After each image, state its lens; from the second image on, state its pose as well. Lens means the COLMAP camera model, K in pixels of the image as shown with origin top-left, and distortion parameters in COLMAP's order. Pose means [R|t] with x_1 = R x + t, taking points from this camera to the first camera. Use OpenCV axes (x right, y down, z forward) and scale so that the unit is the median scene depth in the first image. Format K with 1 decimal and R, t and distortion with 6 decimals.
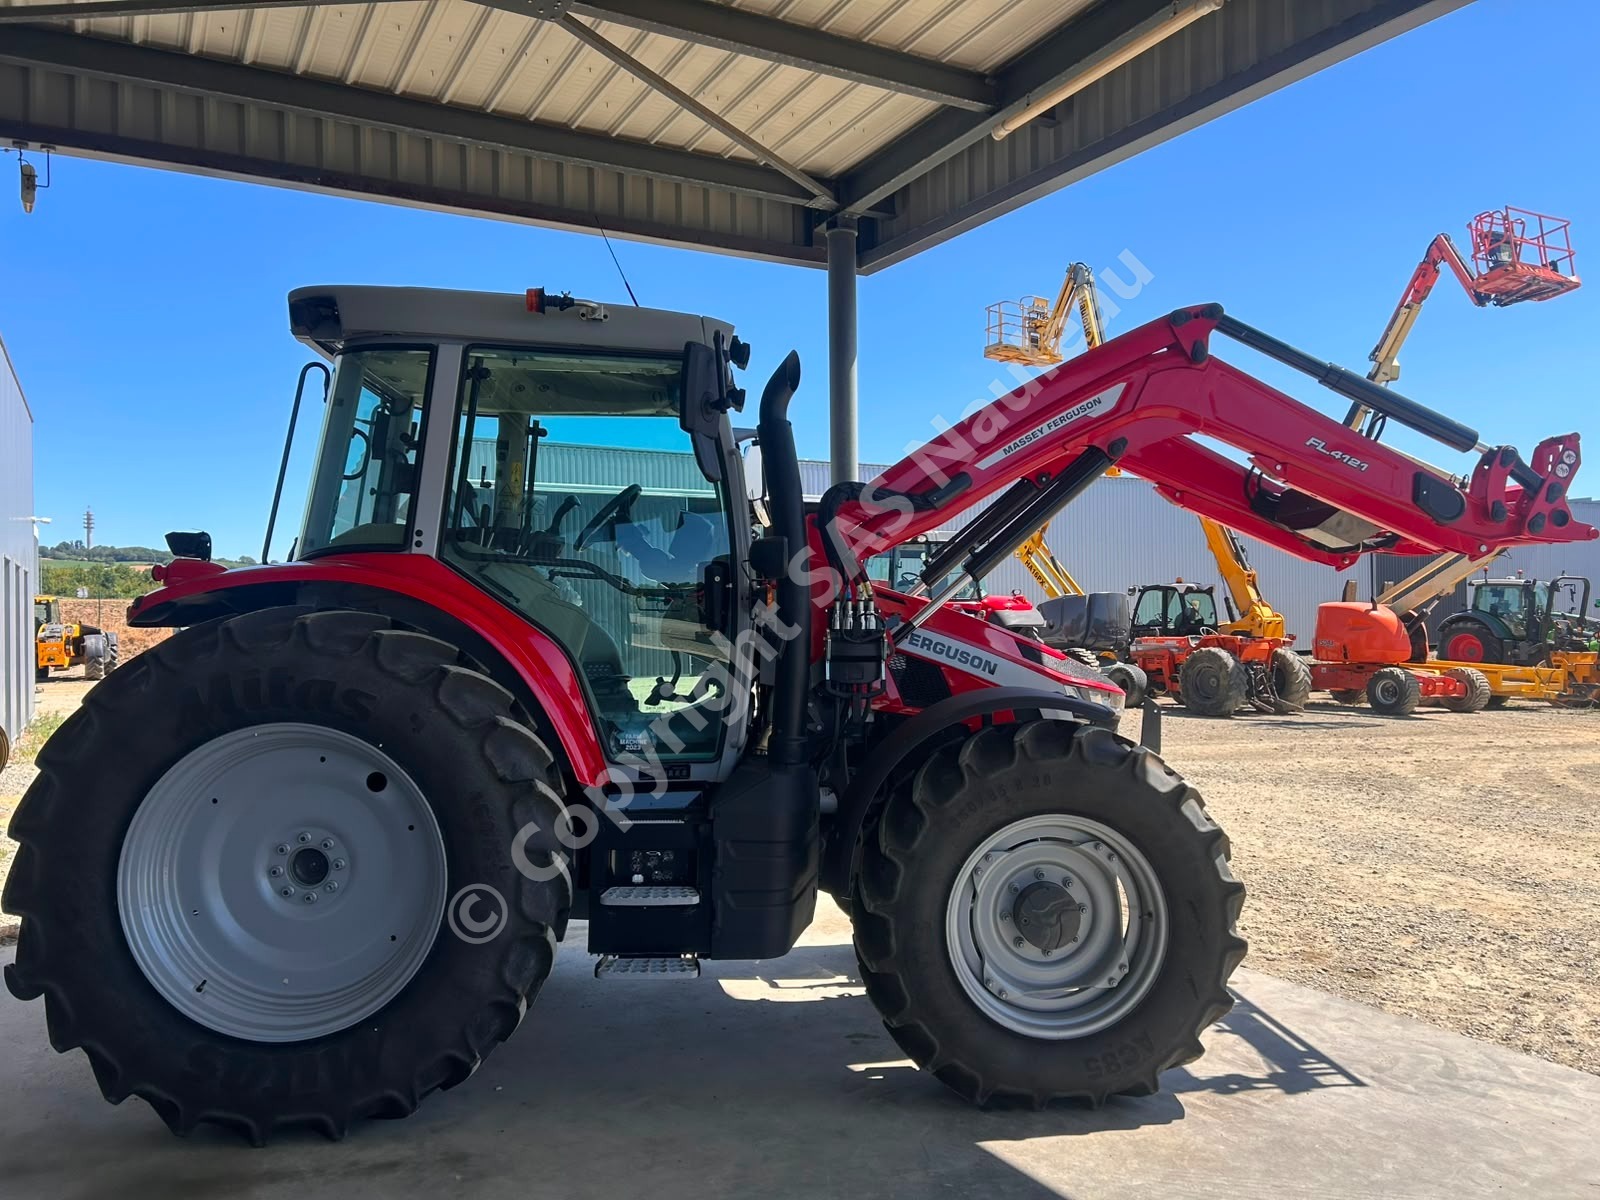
lens RADIAL K [[1198.0, 0, 799.5], [0, 1198.0, 604.4], [0, 0, 1]] dist [0.055101, -0.053184]
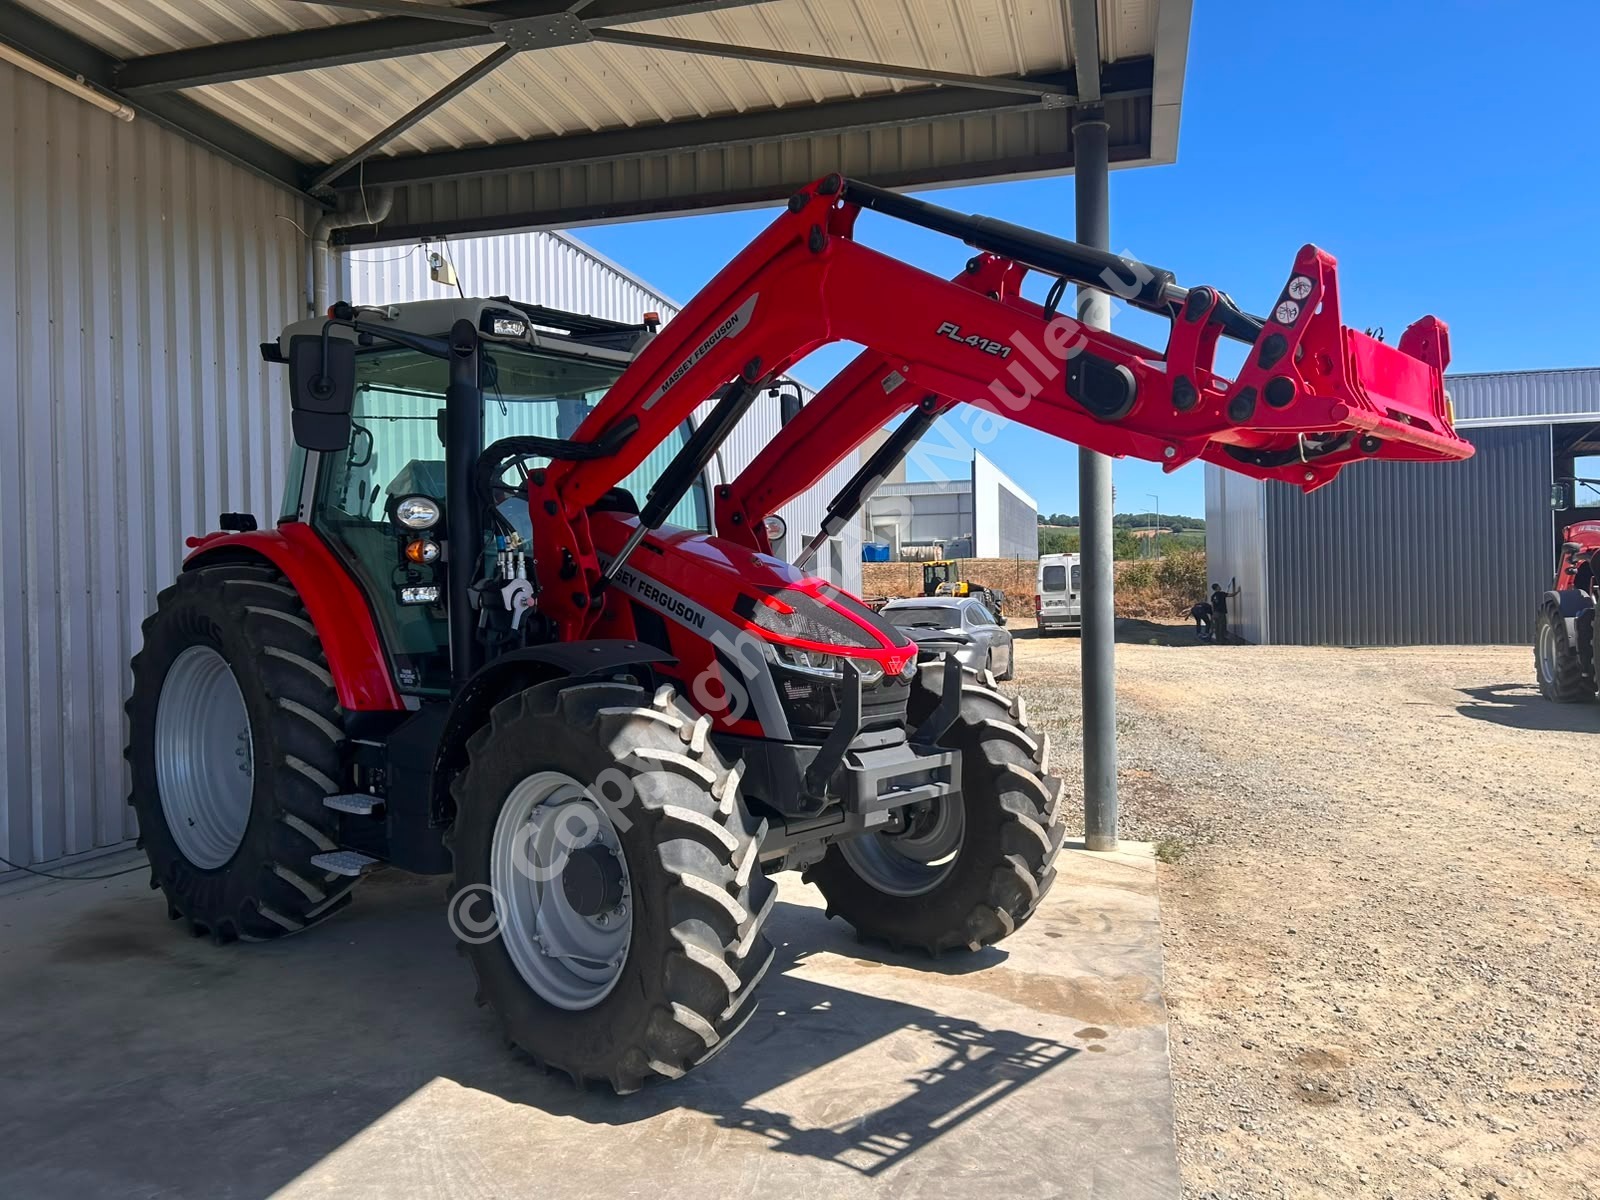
lens RADIAL K [[1198.3, 0, 795.5], [0, 1198.3, 590.1], [0, 0, 1]] dist [0.058083, -0.057356]
pose [[0.707948, 0.002750, -0.706259, 0.982805], [0.012907, 0.999775, 0.016831, 0.016195], [0.706147, -0.021031, 0.707753, 0.445042]]
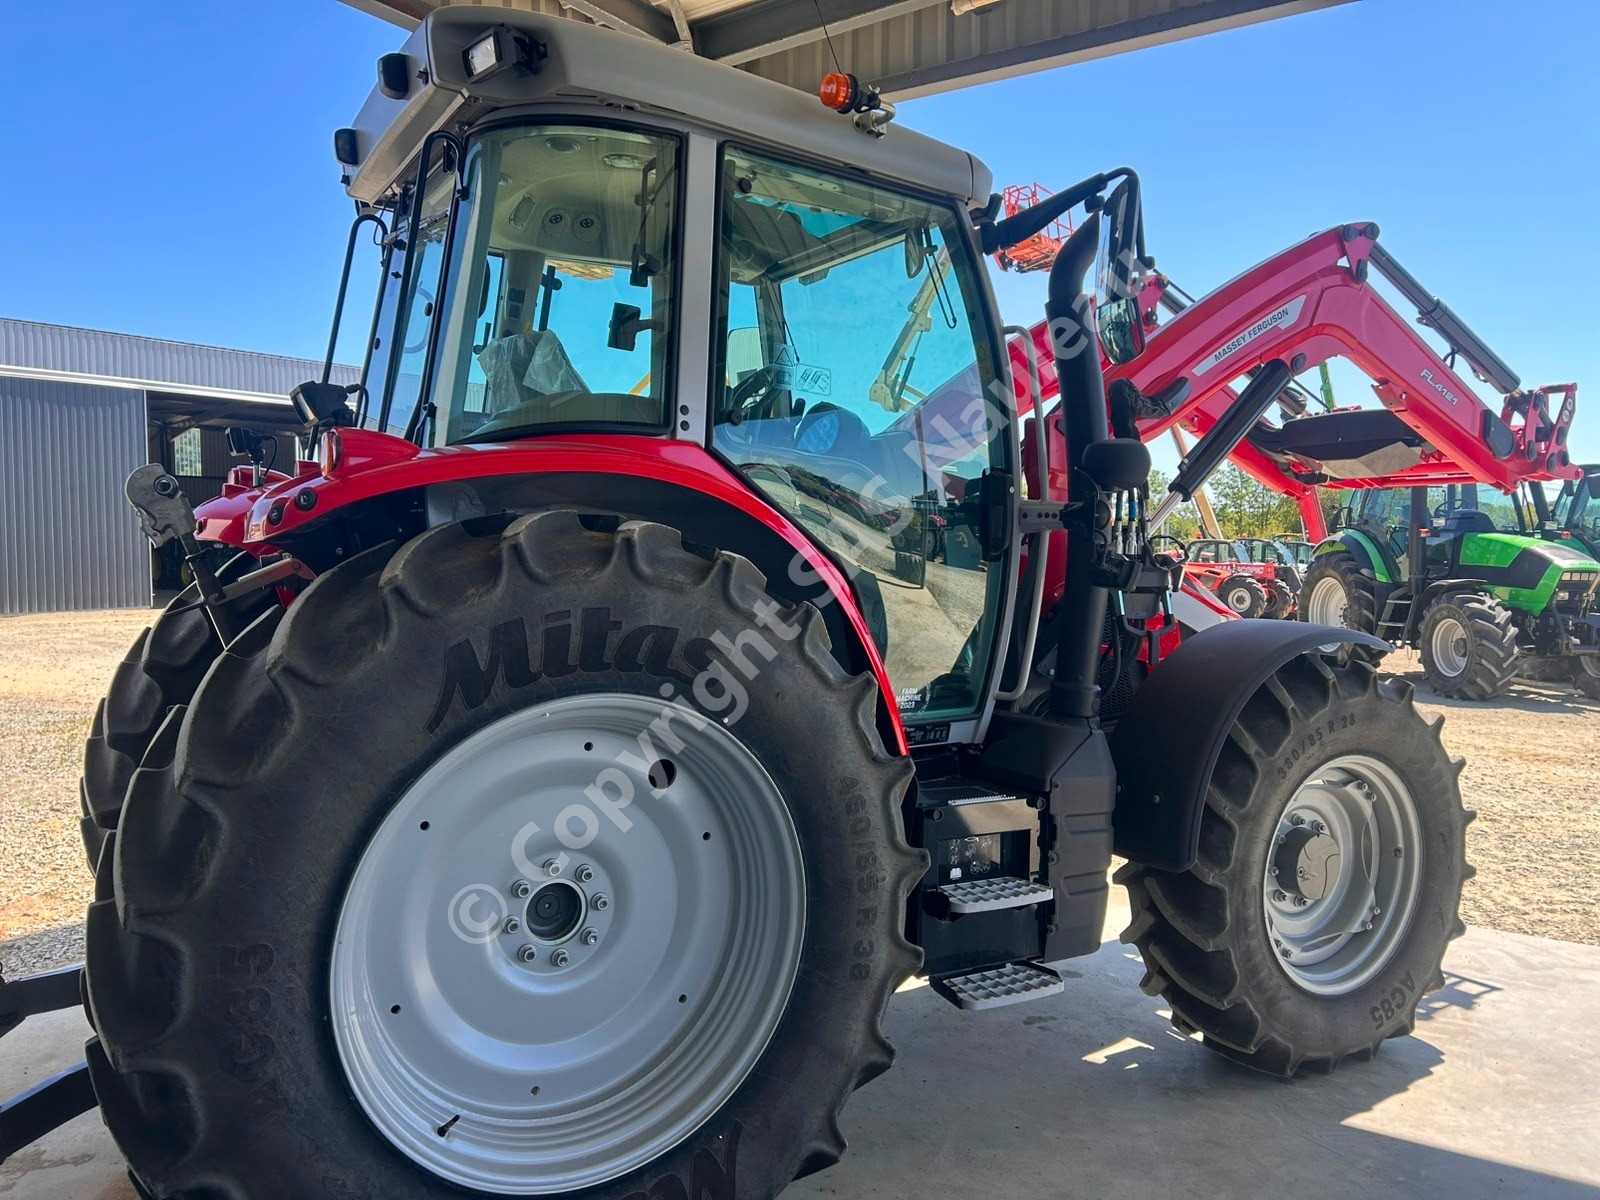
lens RADIAL K [[1197.9, 0, 800.6], [0, 1197.9, 592.0], [0, 0, 1]] dist [0.056478, -0.055071]
pose [[0.891567, -0.006819, 0.452838, -0.563055], [-0.016213, 0.998765, 0.046960, 0.011290], [-0.452599, -0.049210, 0.890355, 0.354711]]
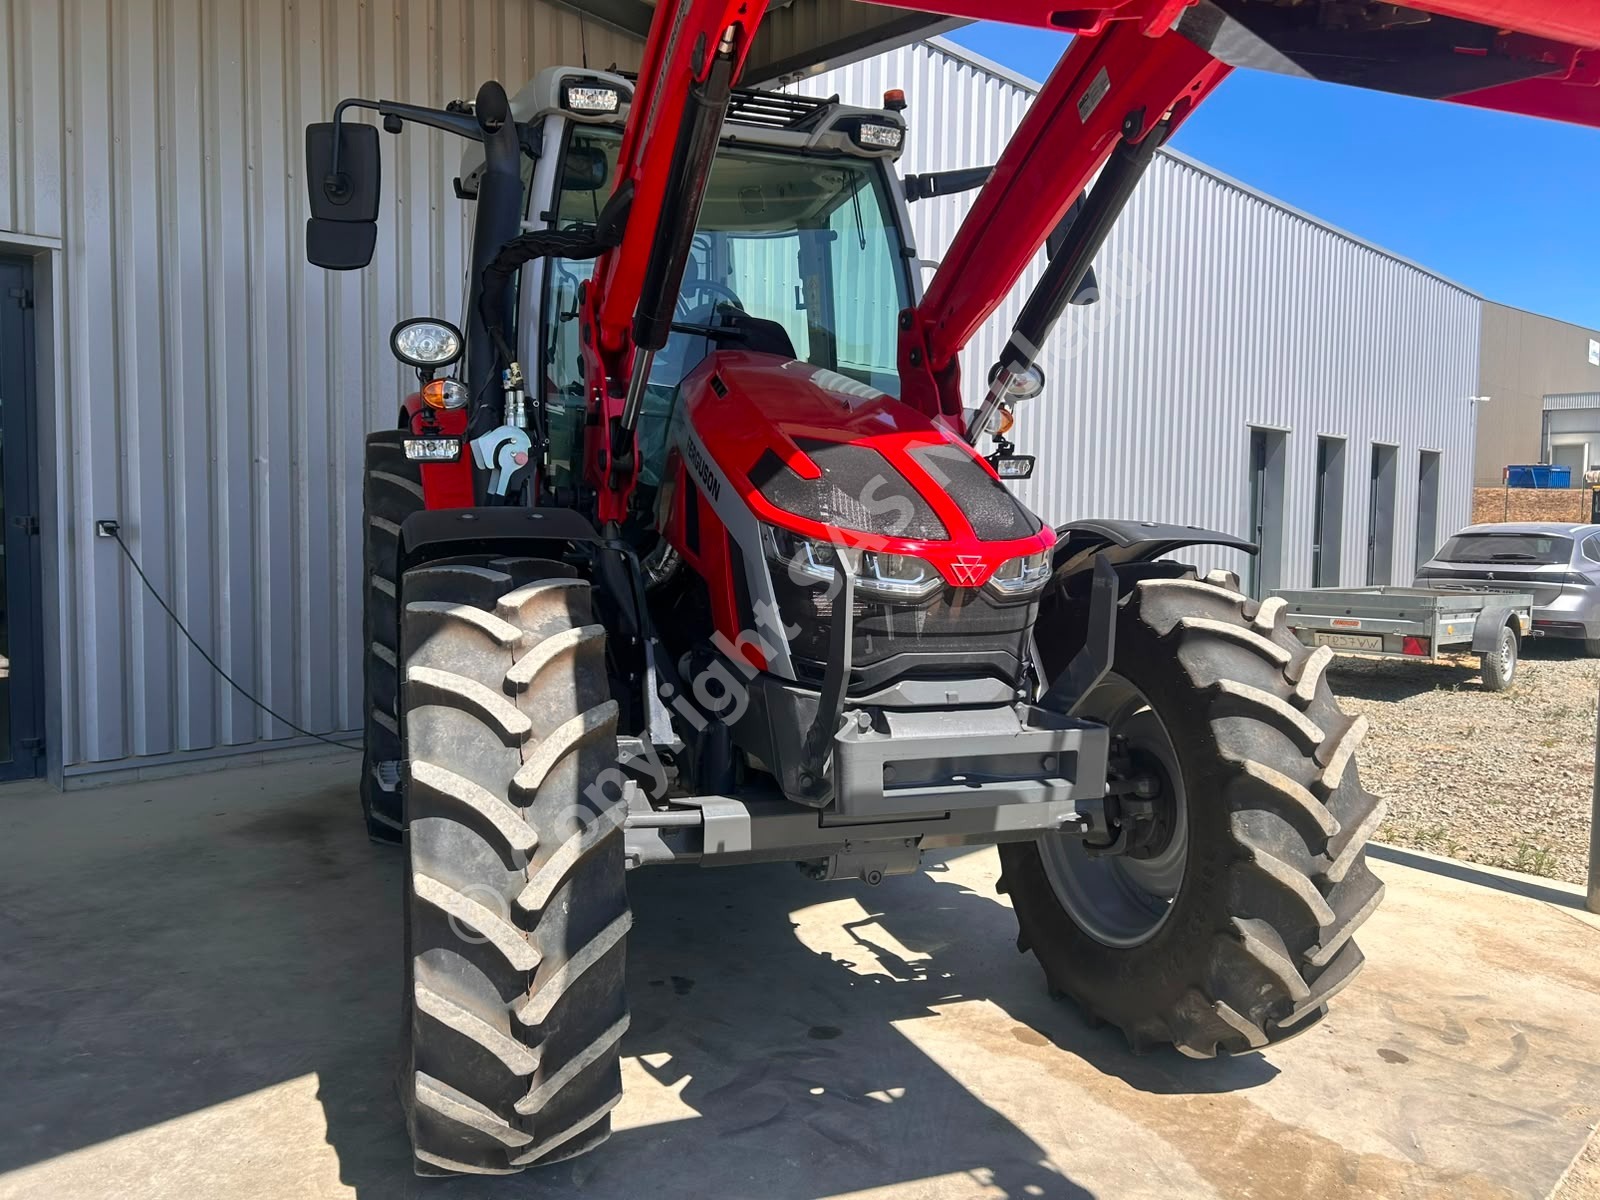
lens RADIAL K [[1198.3, 0, 795.5], [0, 1198.3, 590.1], [0, 0, 1]] dist [0.058083, -0.057356]
pose [[0.284261, 0.080258, -0.955382, 0.867271], [-0.011228, 0.996700, 0.080388, 0.061141], [0.958681, -0.012124, 0.284225, 0.972959]]
